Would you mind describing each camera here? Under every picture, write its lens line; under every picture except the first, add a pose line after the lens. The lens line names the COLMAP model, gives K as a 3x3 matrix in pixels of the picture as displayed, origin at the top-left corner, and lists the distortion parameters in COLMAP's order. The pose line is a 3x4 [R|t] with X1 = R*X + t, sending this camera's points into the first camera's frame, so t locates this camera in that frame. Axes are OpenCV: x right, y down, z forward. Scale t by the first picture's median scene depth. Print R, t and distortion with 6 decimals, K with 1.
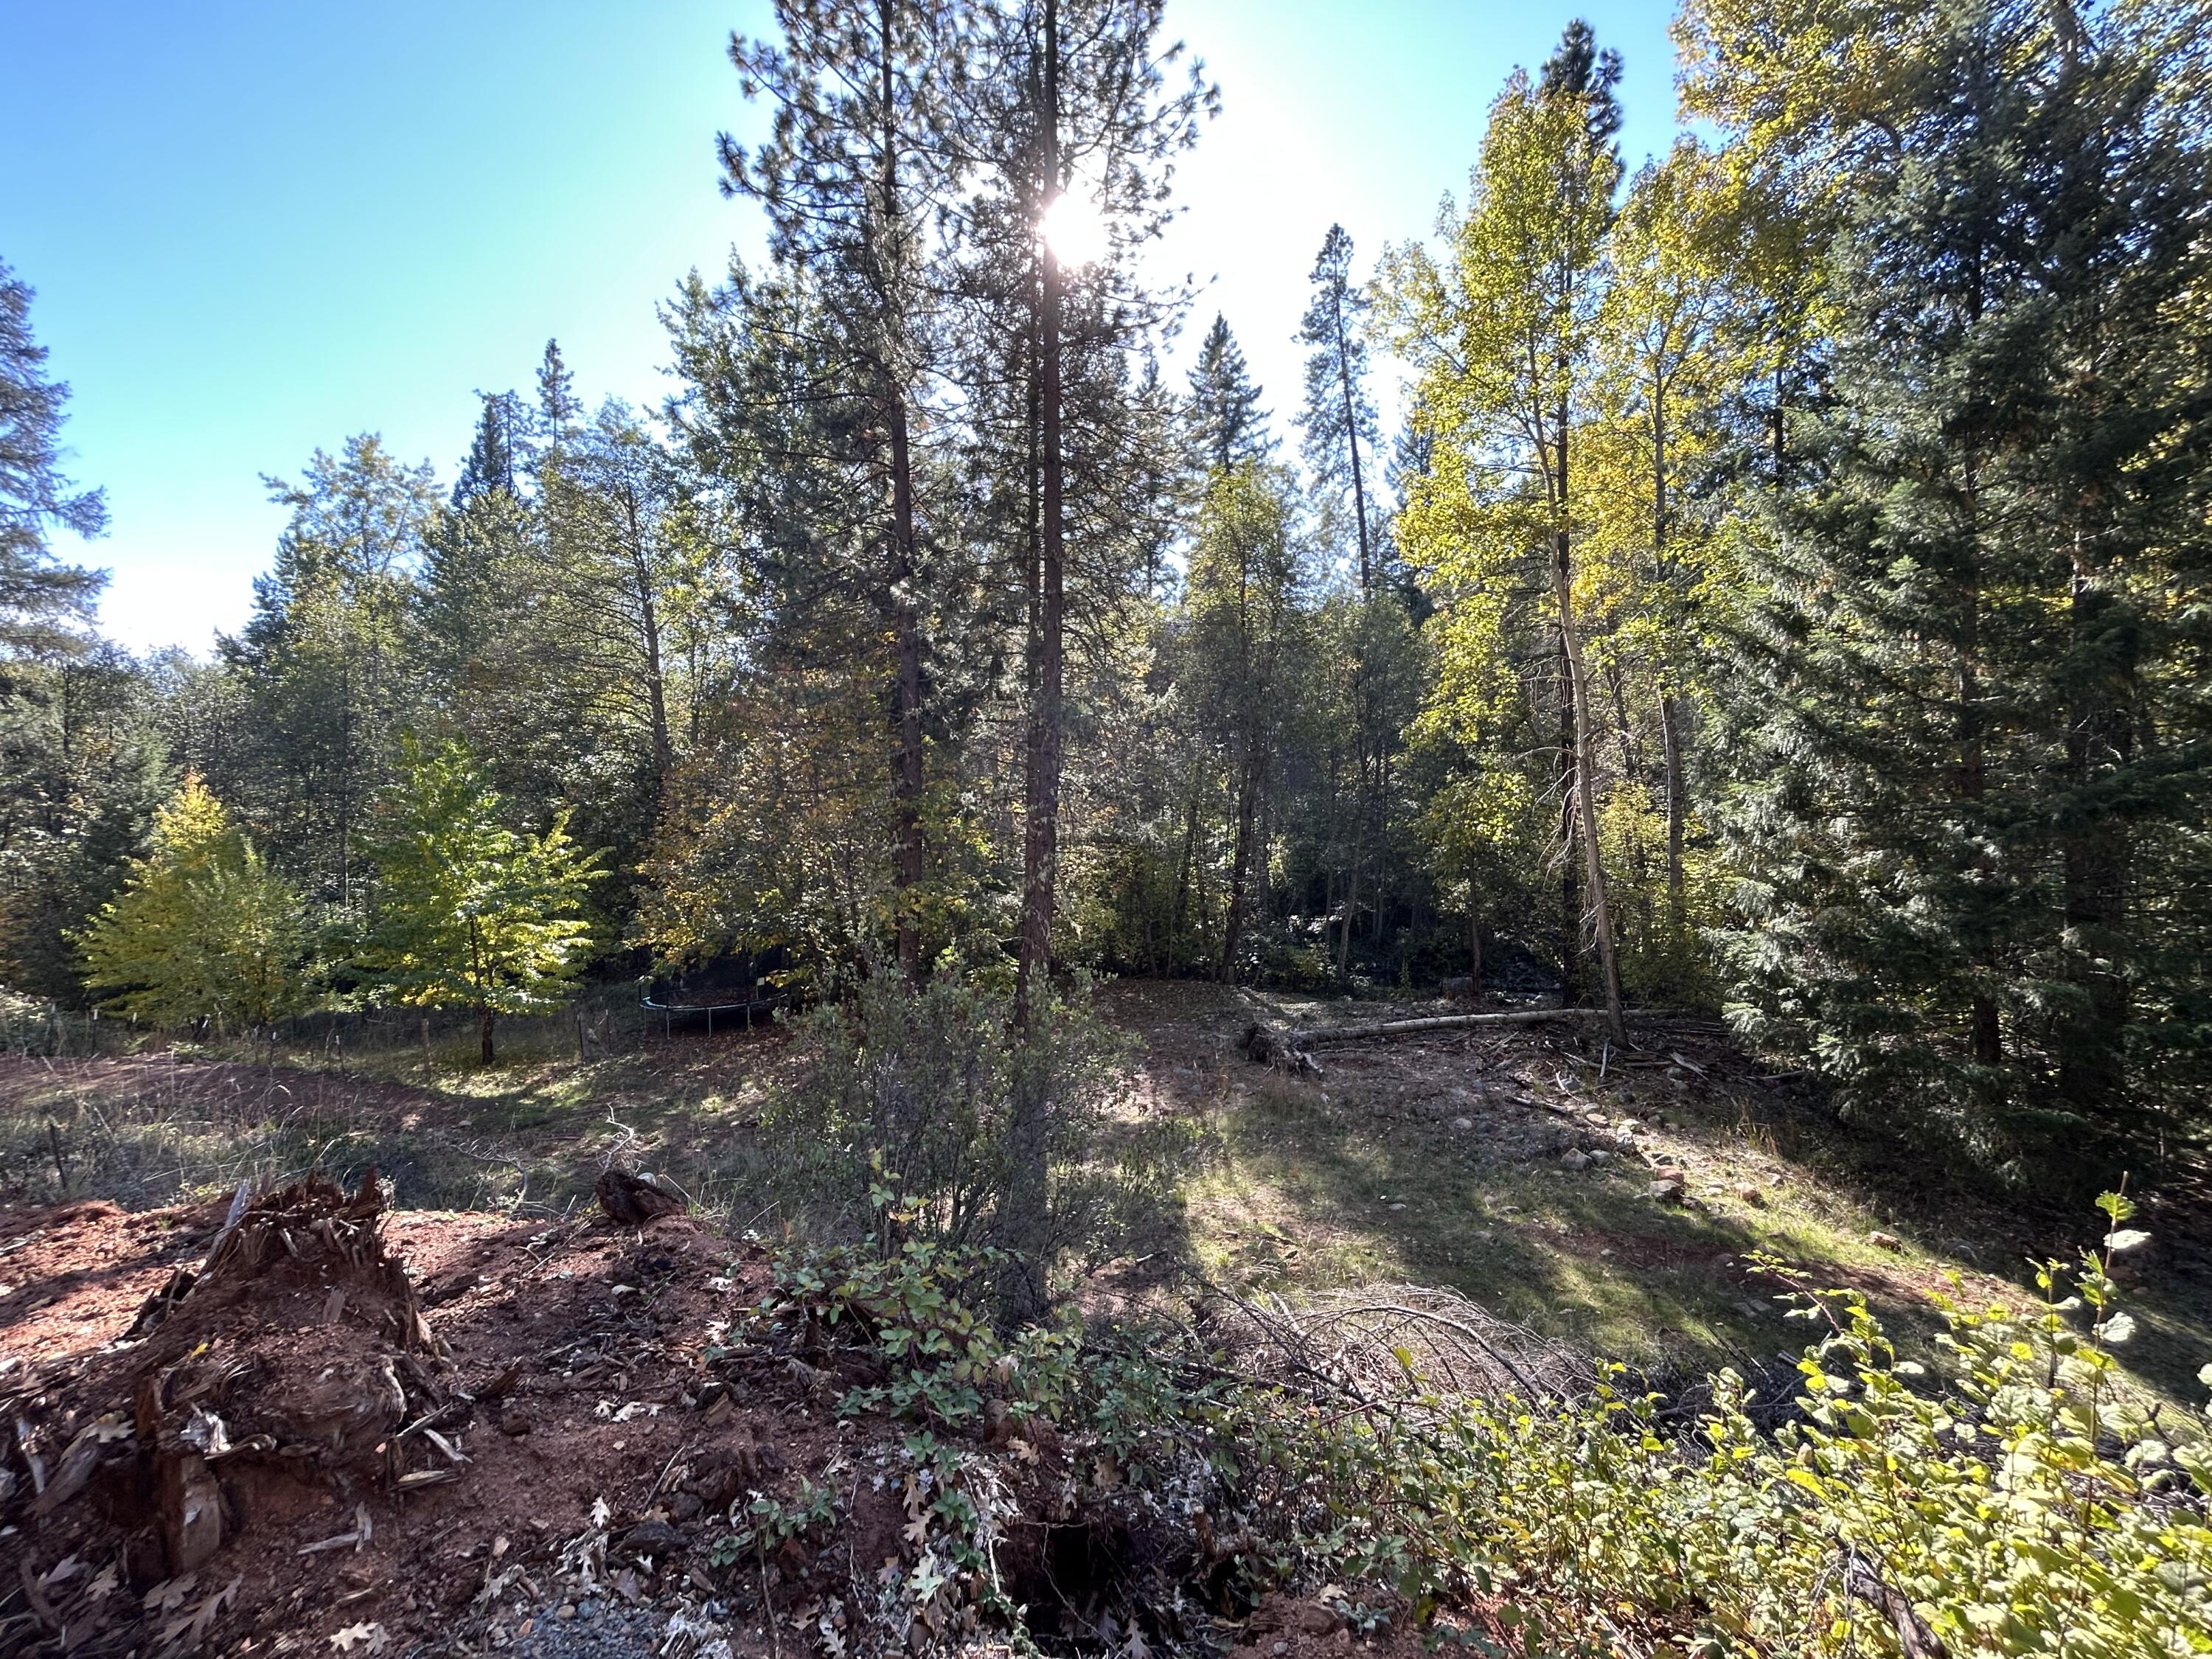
lens RADIAL K [[896.0, 0, 1101.5], [0, 896.0, 842.4], [0, 0, 1]] dist [-0.003844, -0.000549]
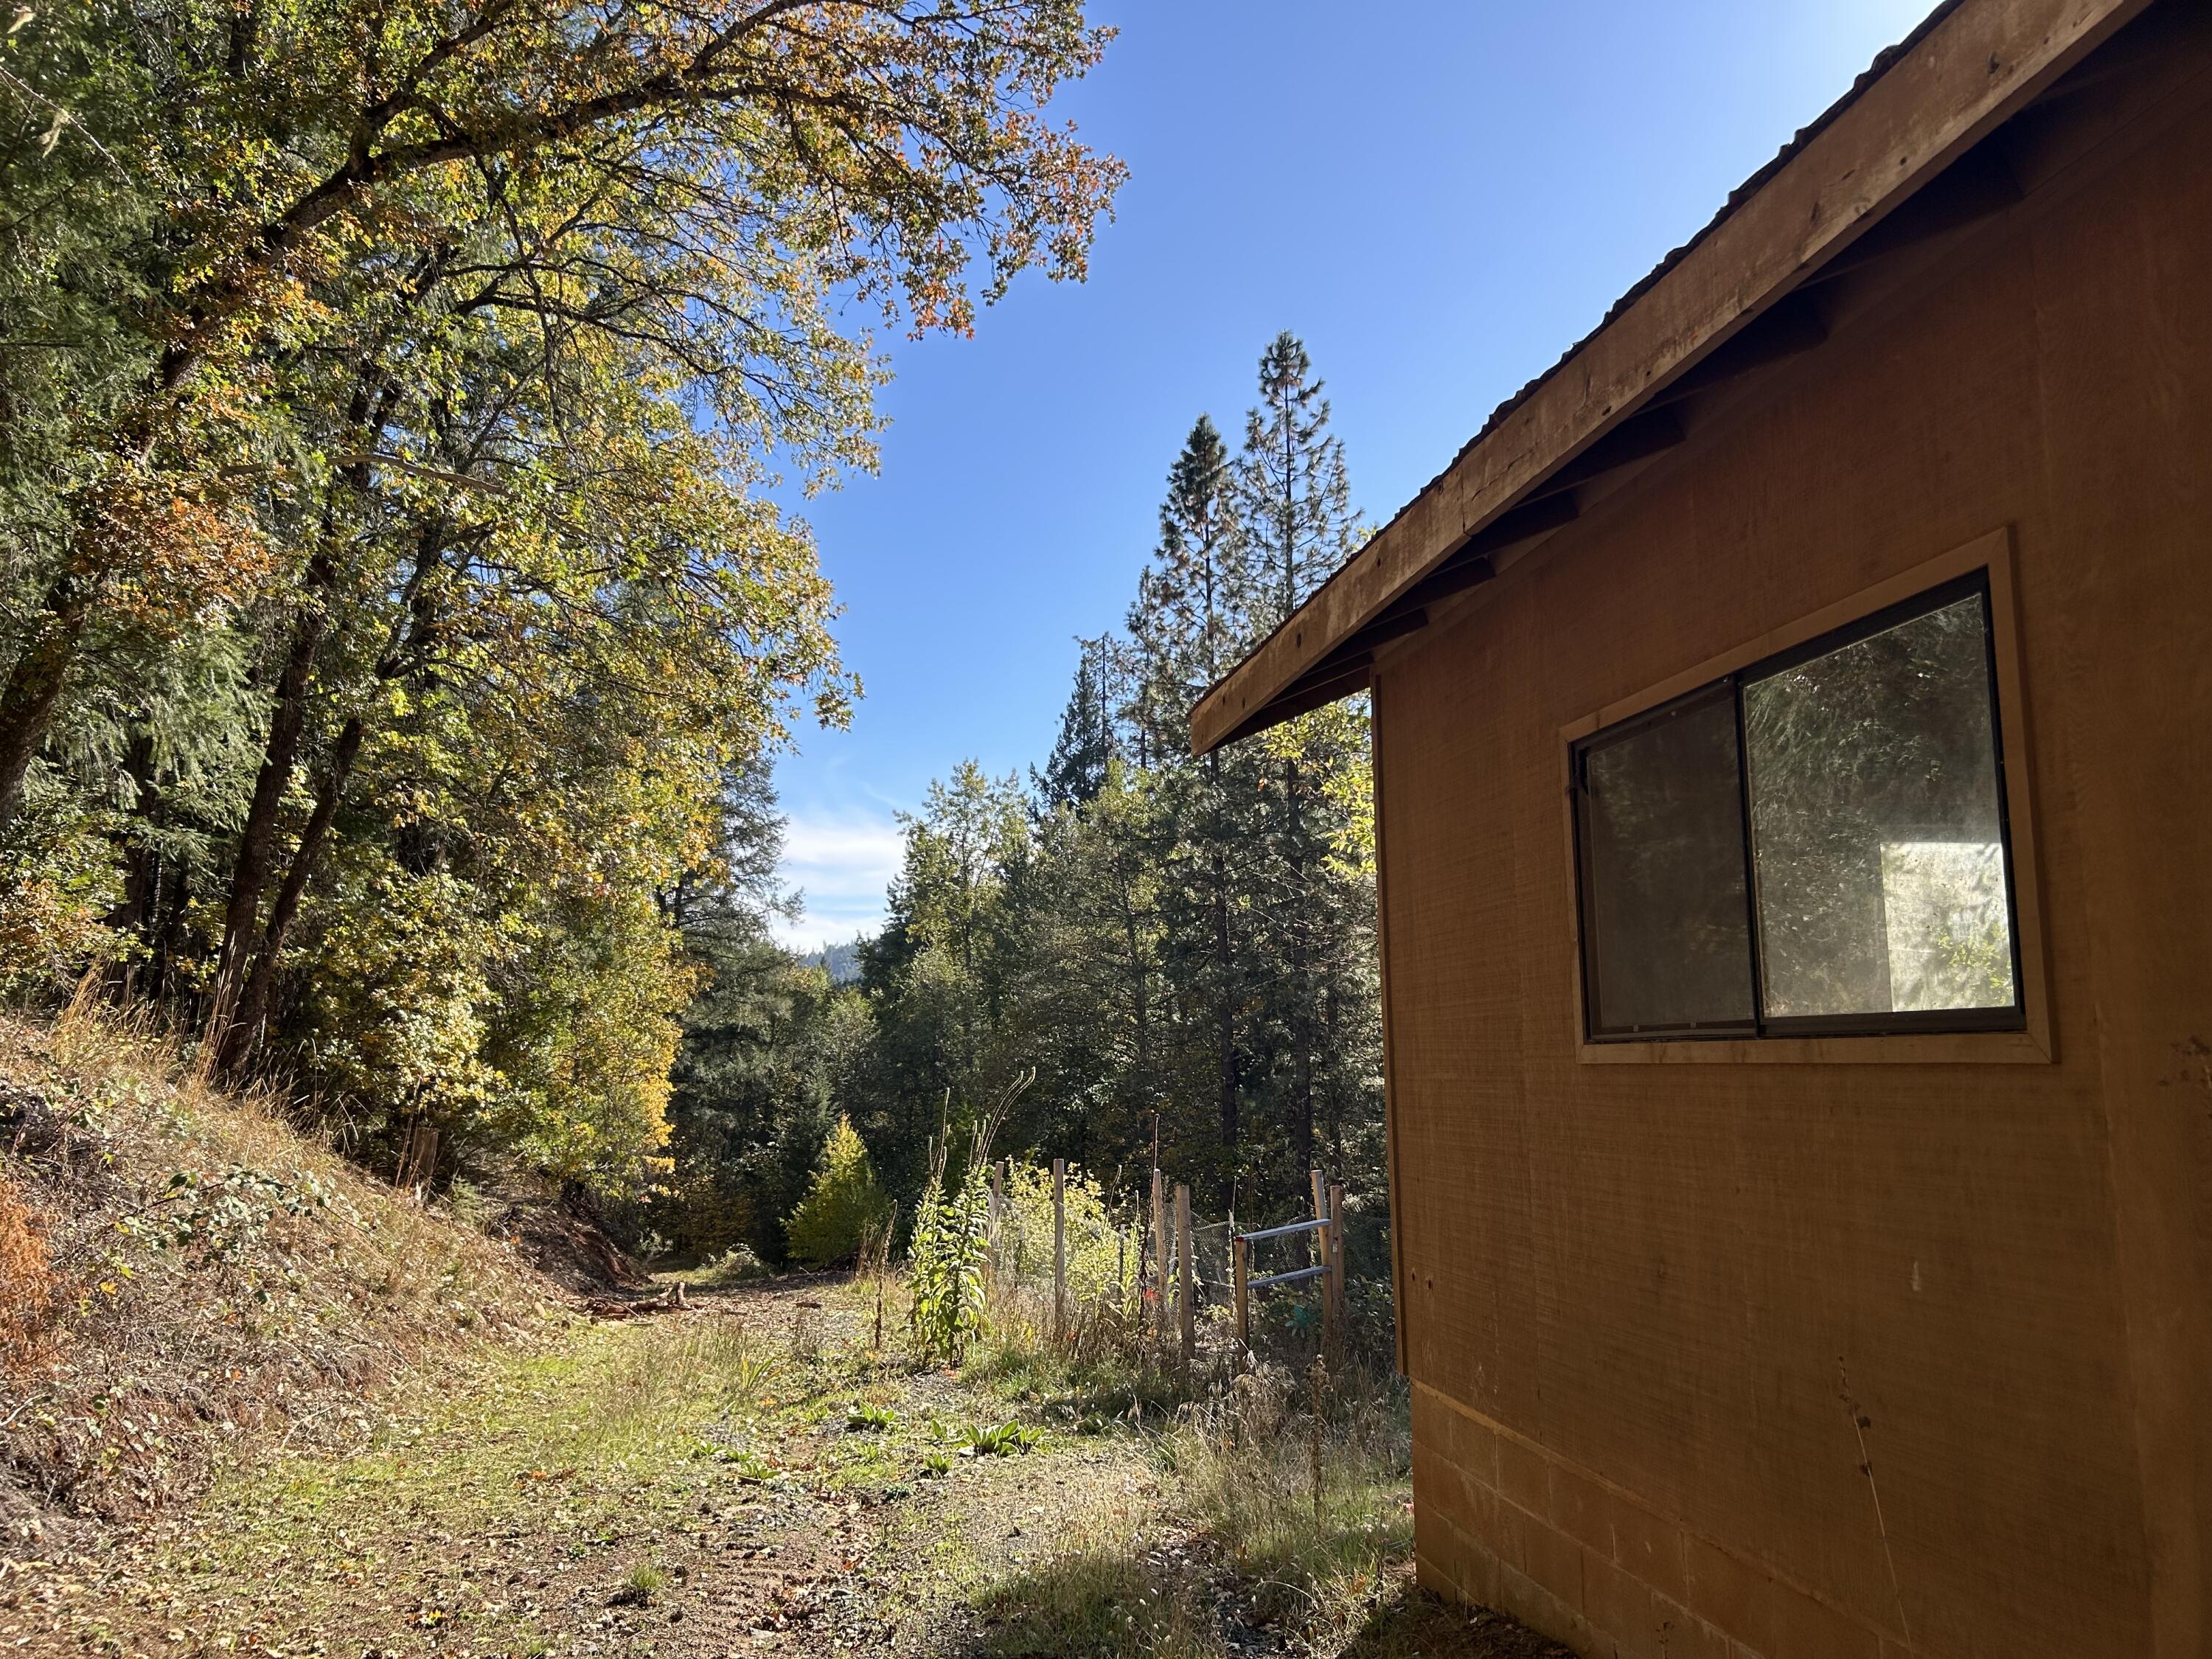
lens RADIAL K [[1688.9, 0, 1108.5], [0, 1688.9, 828.8], [0, 0, 1]] dist [0.001912, -0.000003]
pose [[0.808321, -0.086822, -0.582305, 0.738338], [-0.015368, 0.985618, -0.168289, -0.058245], [0.588541, 0.144980, 0.795362, -0.761407]]
